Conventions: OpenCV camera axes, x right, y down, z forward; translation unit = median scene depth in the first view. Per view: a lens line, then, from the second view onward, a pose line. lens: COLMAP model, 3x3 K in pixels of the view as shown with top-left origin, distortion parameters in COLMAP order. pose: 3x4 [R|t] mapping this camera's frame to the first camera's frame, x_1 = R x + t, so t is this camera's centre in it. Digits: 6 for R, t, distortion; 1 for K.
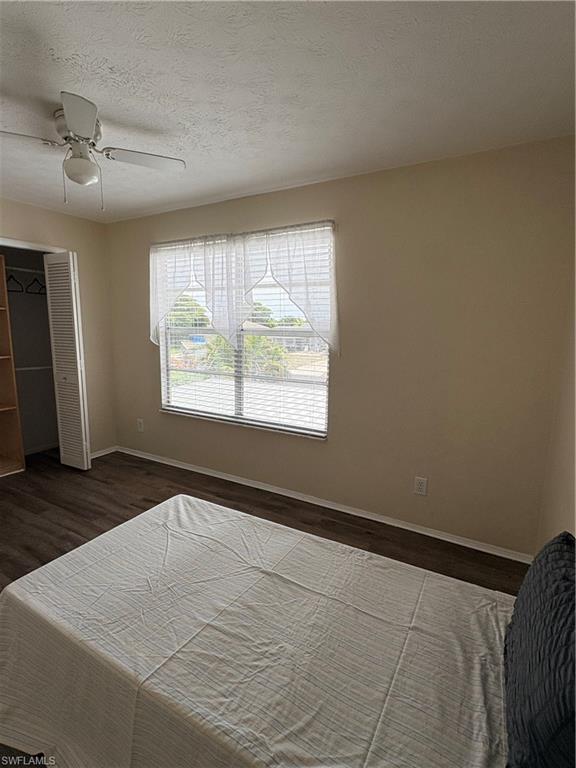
lens RADIAL K [[377.1, 0, 287.2], [0, 377.1, 383.6], [0, 0, 1]] dist [0.000185, -0.000355]
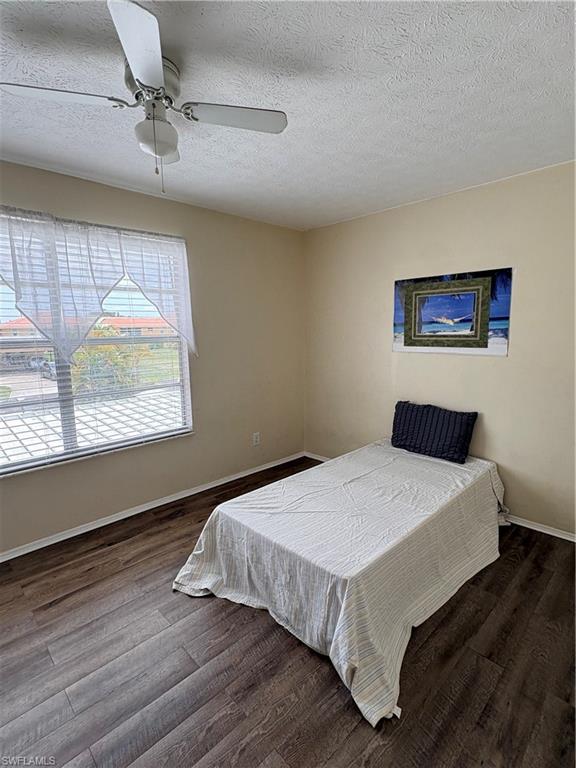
lens RADIAL K [[377.1, 0, 287.0], [0, 377.1, 382.8], [0, 0, 1]] dist [0.000185, -0.000355]
pose [[0.275140, -0.156865, 0.948520, -0.849064], [0.165254, 0.979632, 0.114075, -0.076430], [-0.947095, 0.125360, 0.295459, 0.385145]]
